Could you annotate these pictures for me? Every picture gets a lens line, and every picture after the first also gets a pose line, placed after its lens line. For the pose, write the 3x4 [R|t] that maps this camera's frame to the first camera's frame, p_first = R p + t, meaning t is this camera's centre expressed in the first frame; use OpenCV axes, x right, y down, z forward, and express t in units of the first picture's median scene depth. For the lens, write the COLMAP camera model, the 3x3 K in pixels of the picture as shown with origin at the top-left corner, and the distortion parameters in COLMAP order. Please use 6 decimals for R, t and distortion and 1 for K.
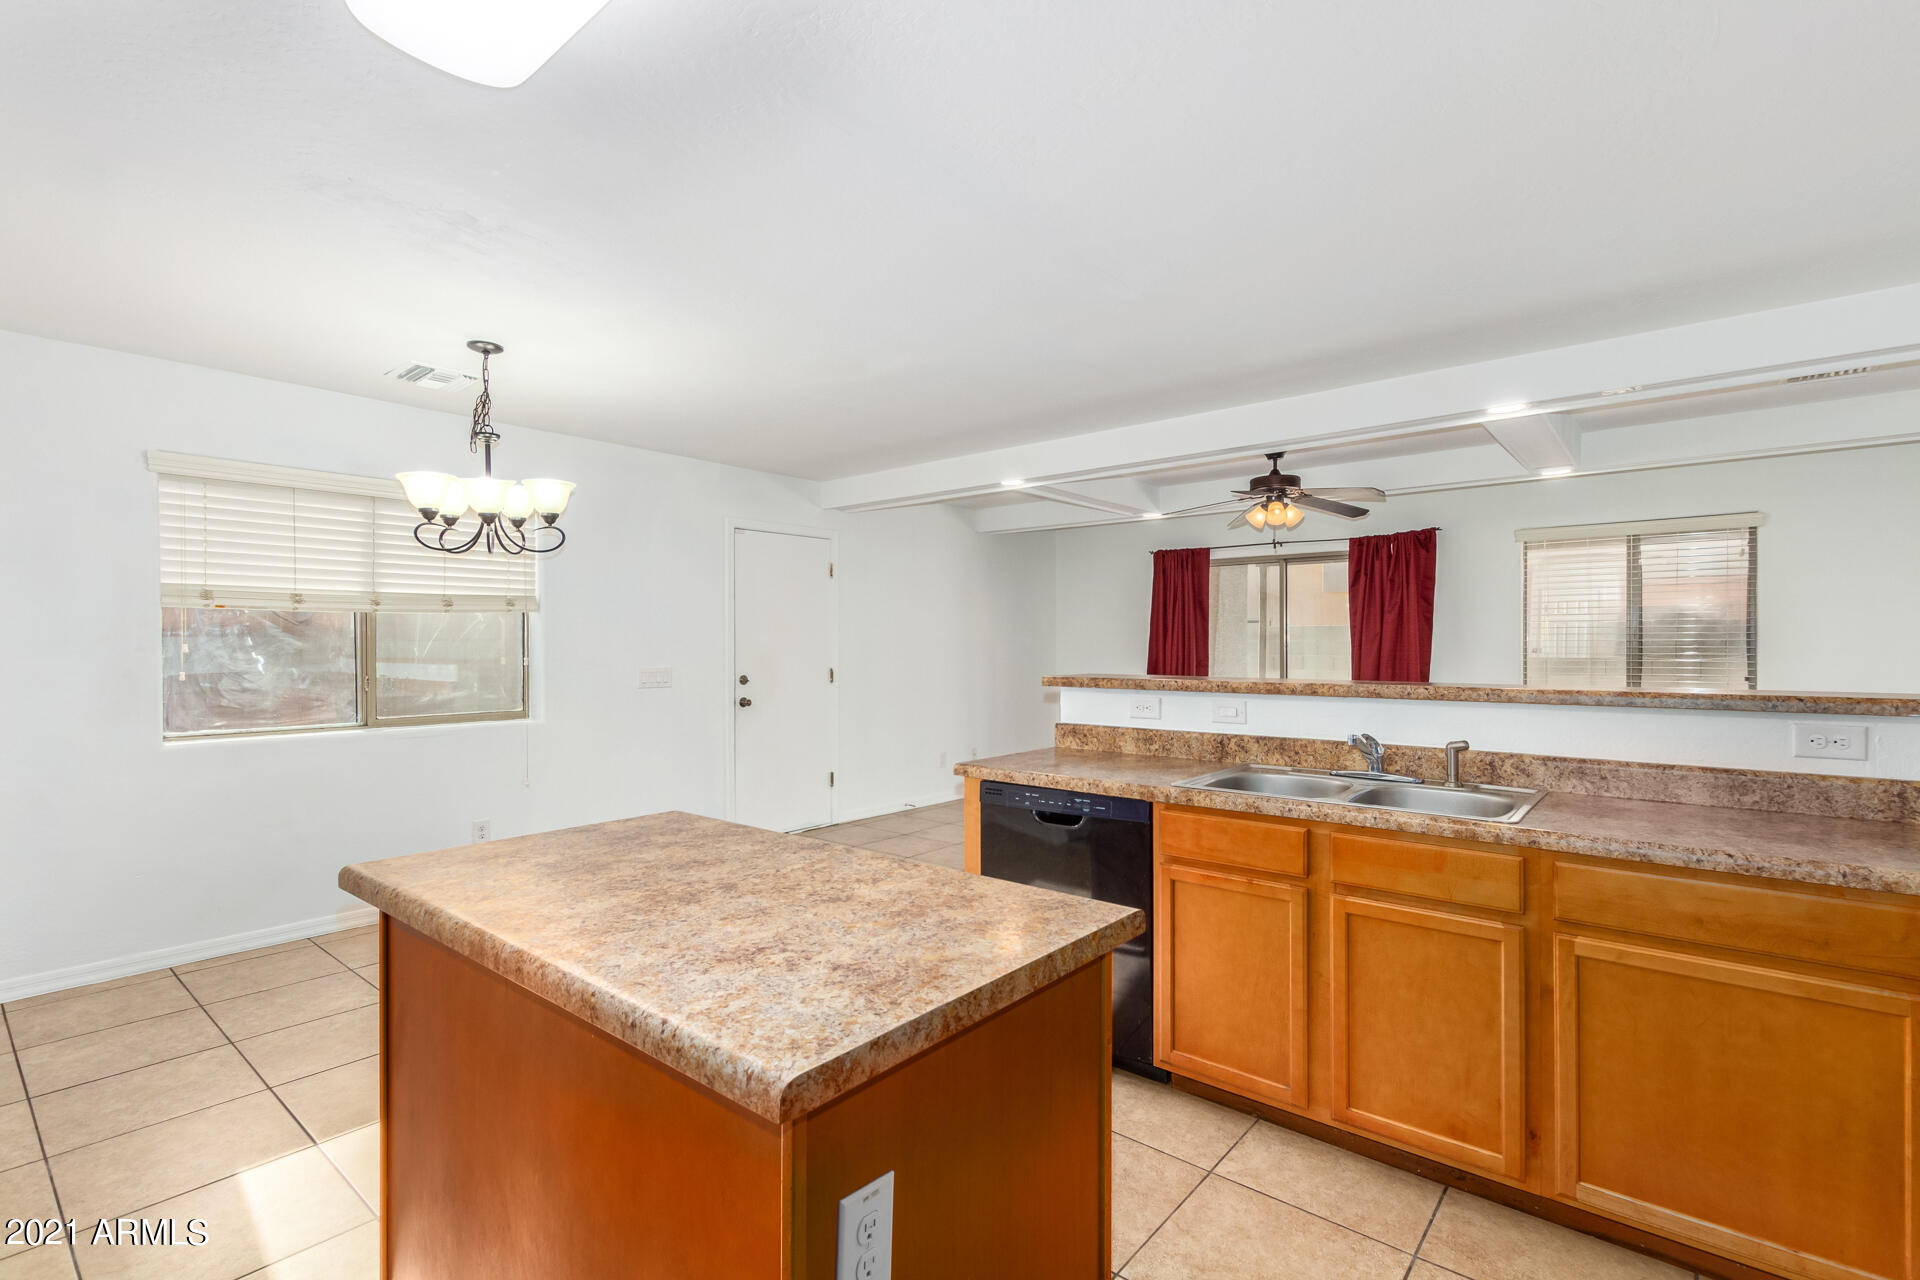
lens RADIAL K [[876.7, 0, 965.4], [0, 876.7, 643.9], [0, 0, 1]] dist [0.004414, -0.002705]
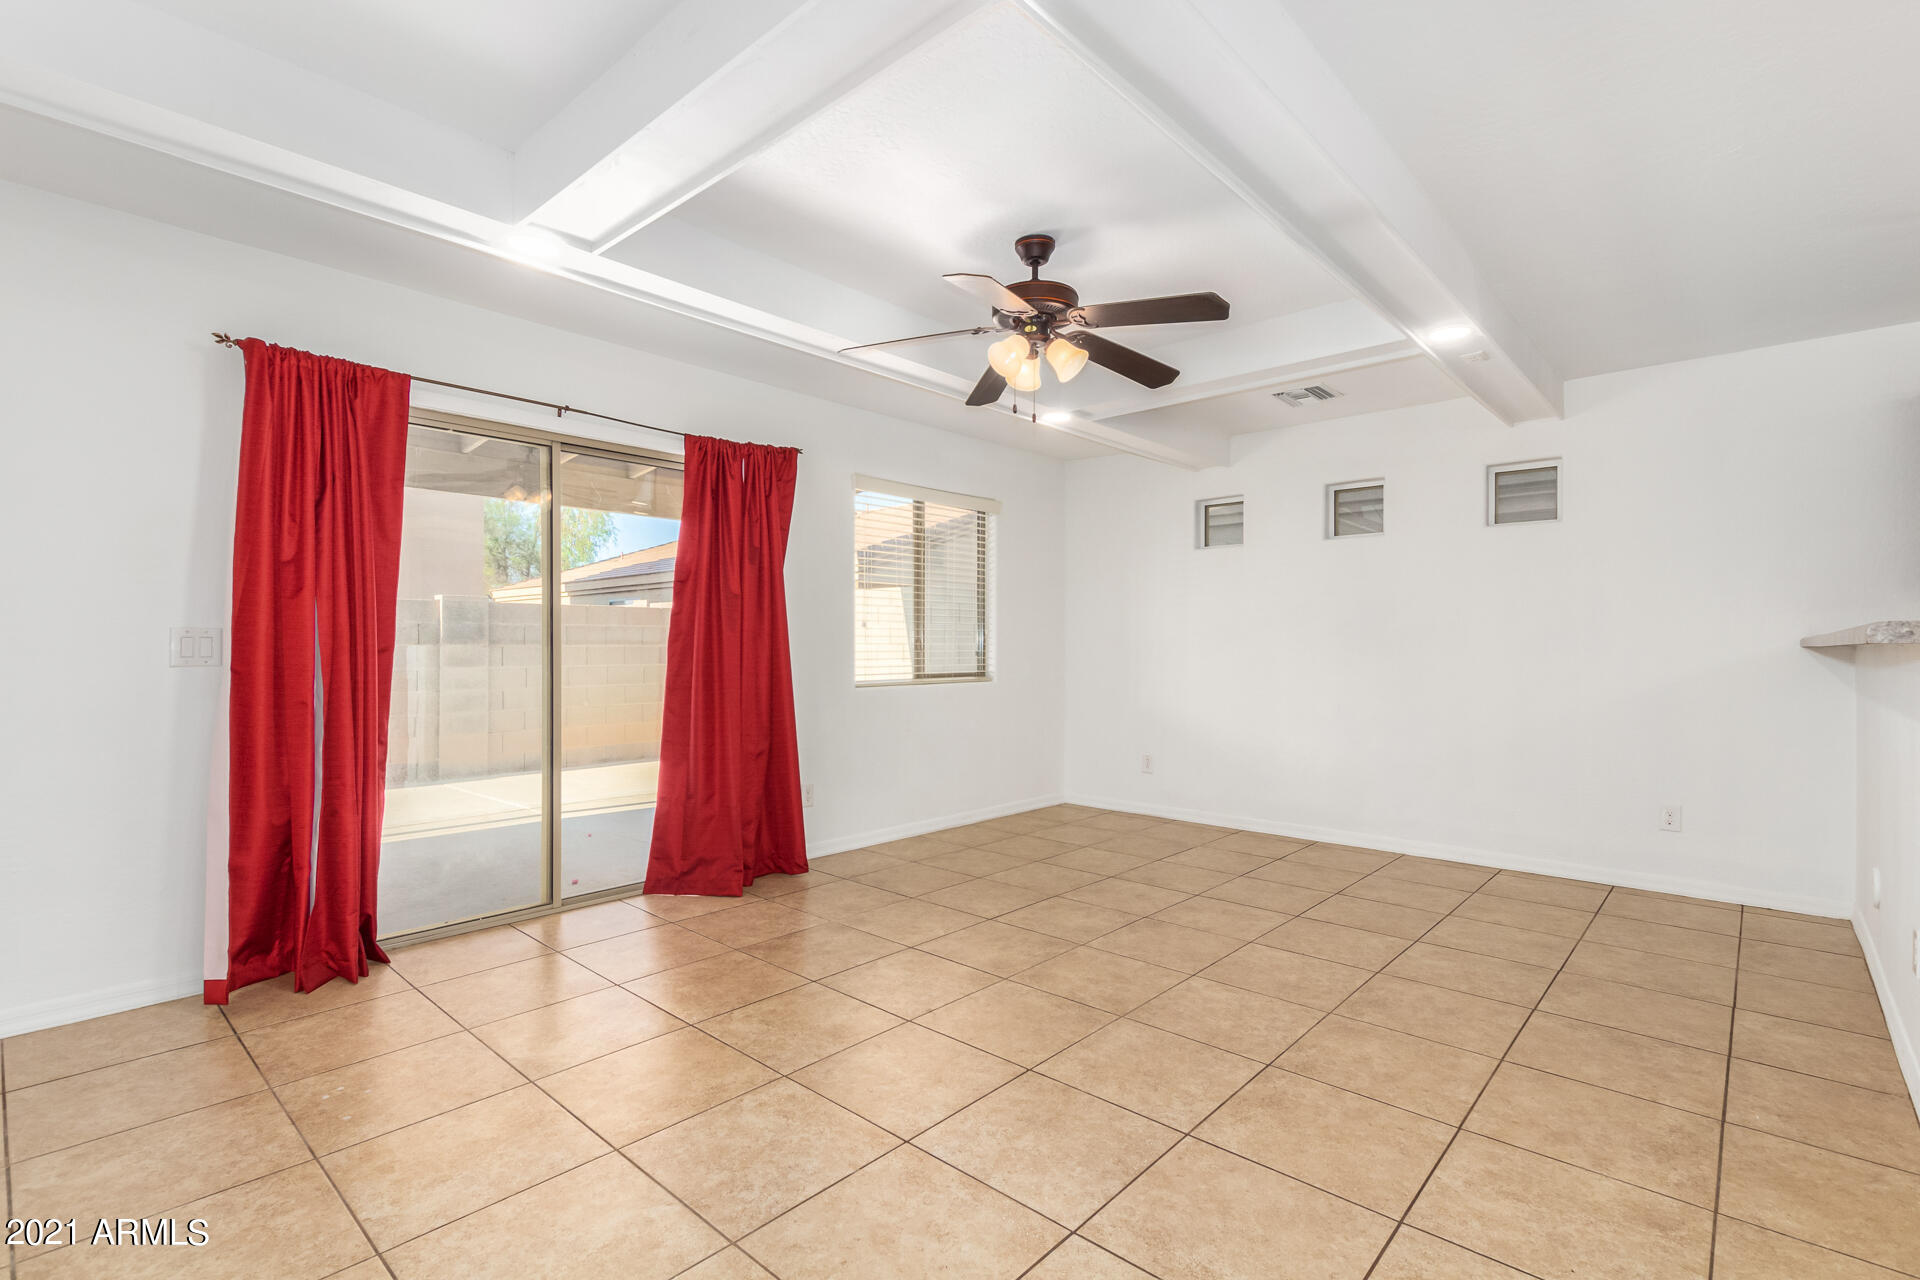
lens RADIAL K [[876.7, 0, 950.9], [0, 876.7, 654.4], [0, 0, 1]] dist [0.004414, -0.002705]
pose [[0.048523, -0.007613, 0.998793, -0.333352], [-0.002033, 0.999968, 0.007721, 0.054954], [-0.998820, -0.002406, 0.048506, 1.671433]]
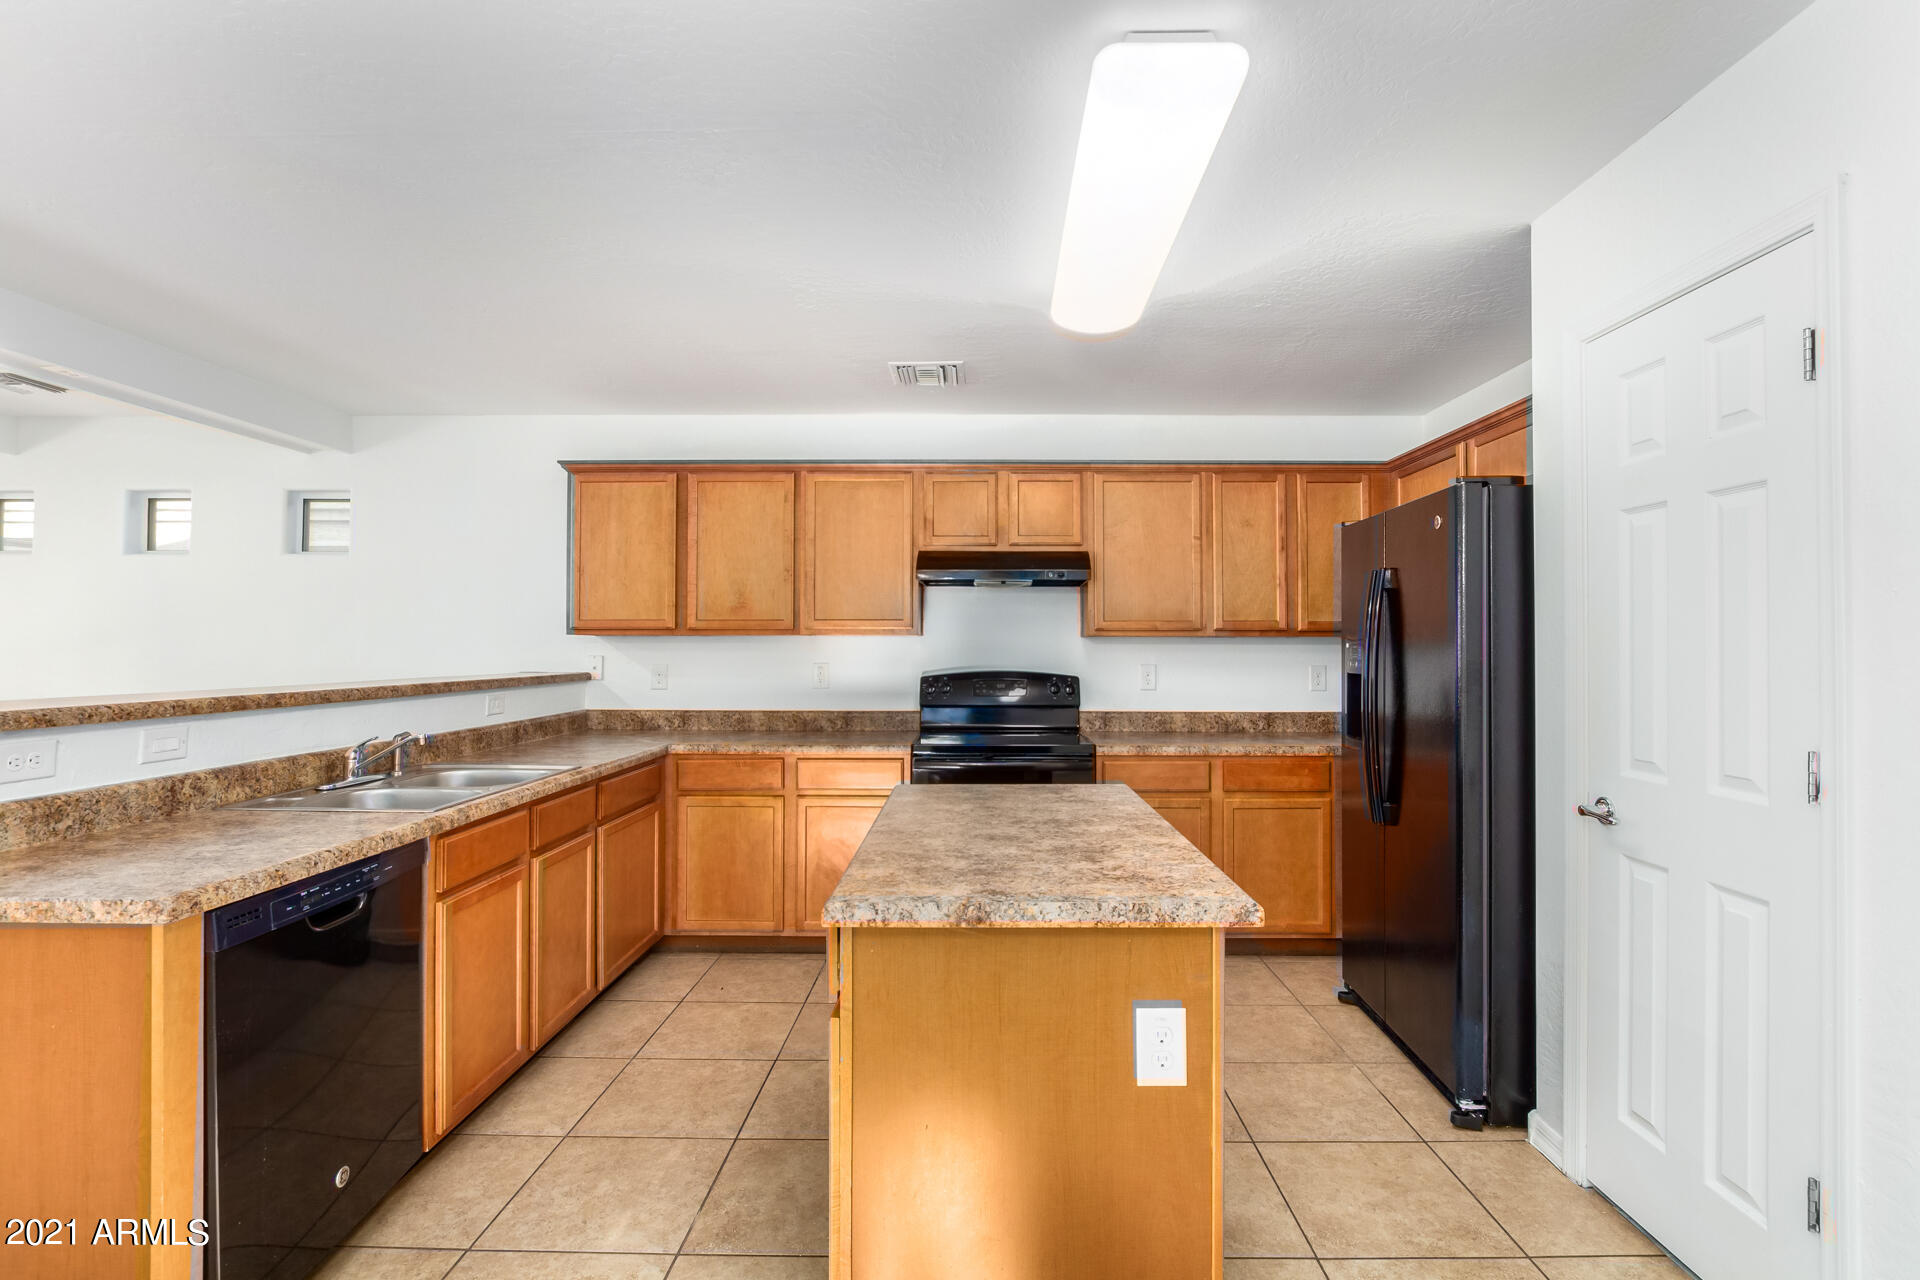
lens RADIAL K [[892.8, 0, 961.3], [0, 892.8, 631.3], [0, 0, 1]] dist [-0.011284, 0.000603]
pose [[-0.625523, 0.012780, 0.780101, -0.605384], [-0.002809, 0.999822, -0.018631, -0.000517], [-0.780201, -0.013845, -0.625376, 0.898175]]
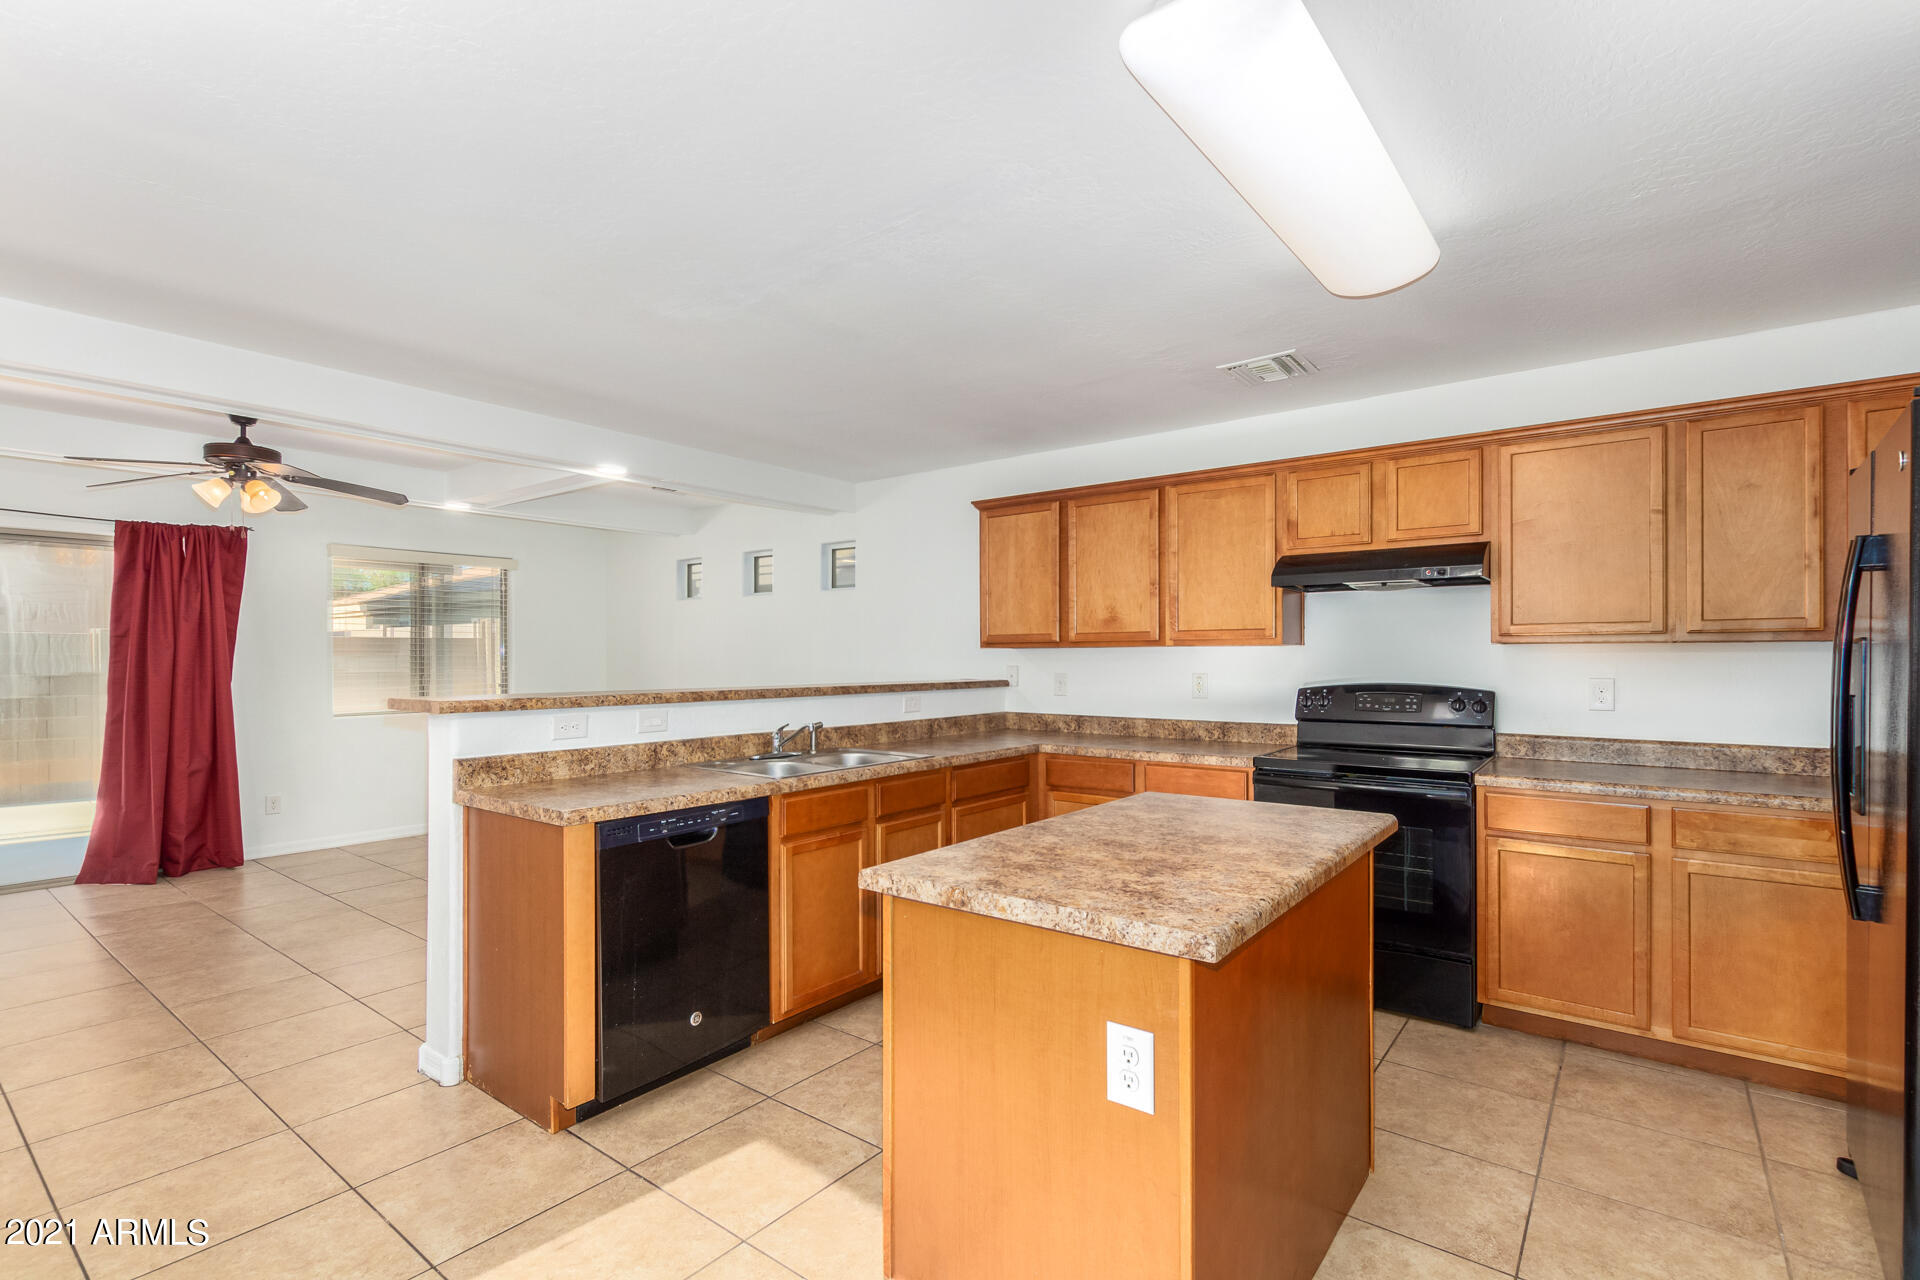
lens RADIAL K [[876.7, 0, 951.0], [0, 876.7, 654.6], [0, 0, 1]] dist [0.004414, -0.002705]
pose [[-0.032515, 0.003843, 0.999464, -0.746401], [0.000292, 0.999993, -0.003835, -0.000476], [-0.999471, 0.000167, -0.032516, 0.634658]]
